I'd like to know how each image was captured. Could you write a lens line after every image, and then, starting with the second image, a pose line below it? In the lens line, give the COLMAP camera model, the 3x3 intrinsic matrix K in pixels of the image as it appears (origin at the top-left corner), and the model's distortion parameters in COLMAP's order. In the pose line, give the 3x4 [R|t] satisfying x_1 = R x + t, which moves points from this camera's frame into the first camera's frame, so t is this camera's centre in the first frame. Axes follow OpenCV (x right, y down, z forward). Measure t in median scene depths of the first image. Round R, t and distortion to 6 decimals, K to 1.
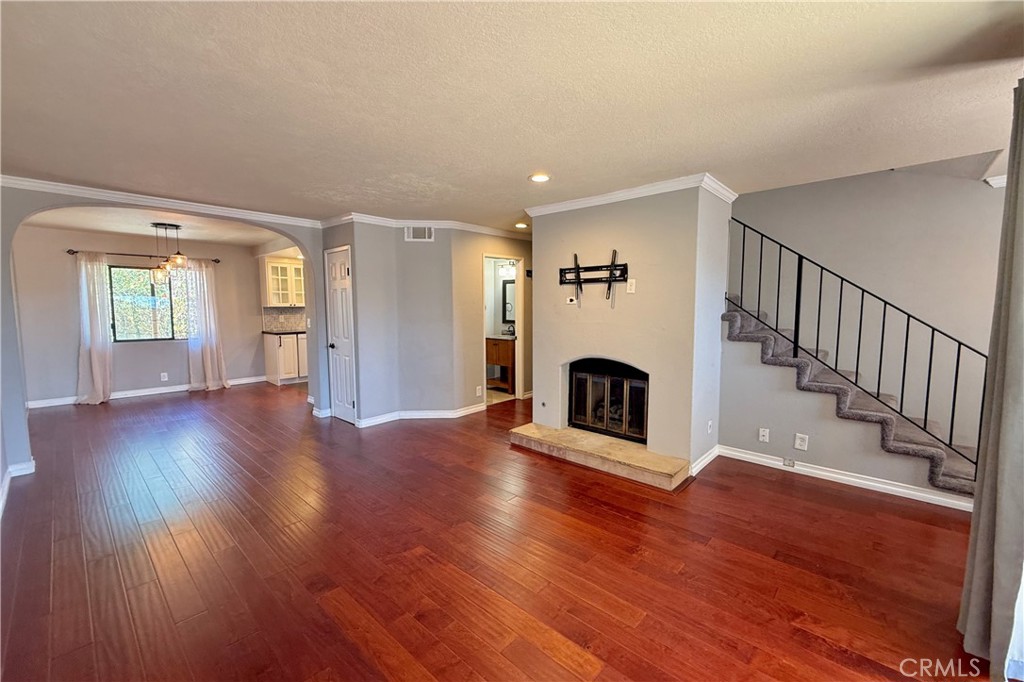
lens RADIAL K [[410.7, 0, 509.2], [0, 410.7, 339.5], [0, 0, 1]] dist [0.000059, -0.000123]
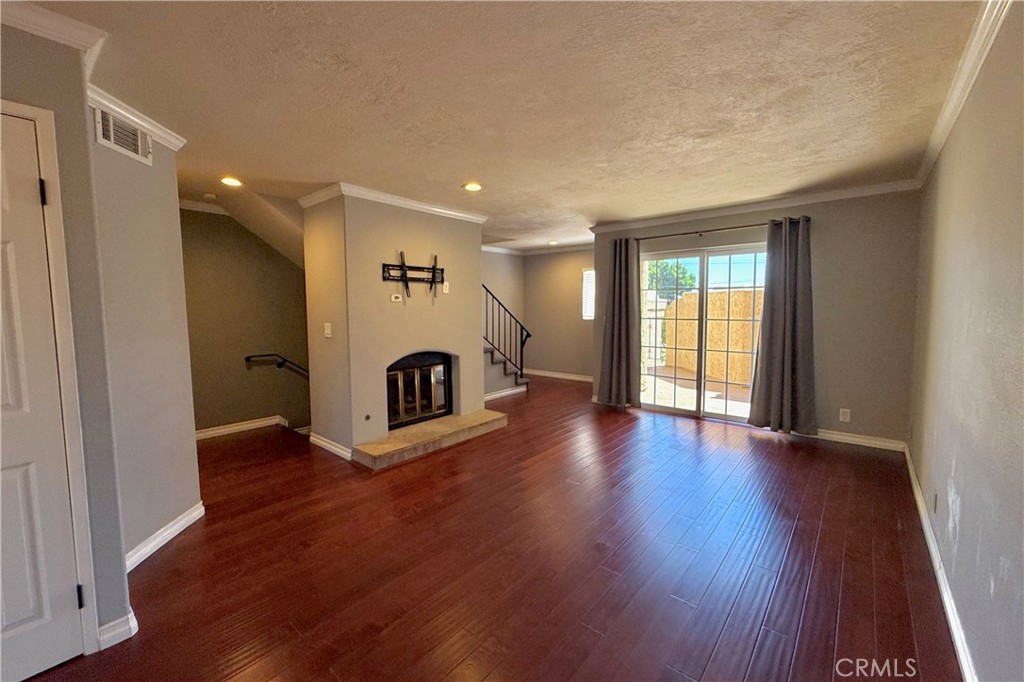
lens RADIAL K [[416.4, 0, 511.3], [0, 416.4, 335.4], [0, 0, 1]] dist [0.000034, -0.000046]
pose [[-0.039393, -0.068162, 0.996896, -0.648895], [0.089061, 0.993460, 0.071447, -0.040597], [-0.995247, 0.091599, -0.033064, 0.585700]]
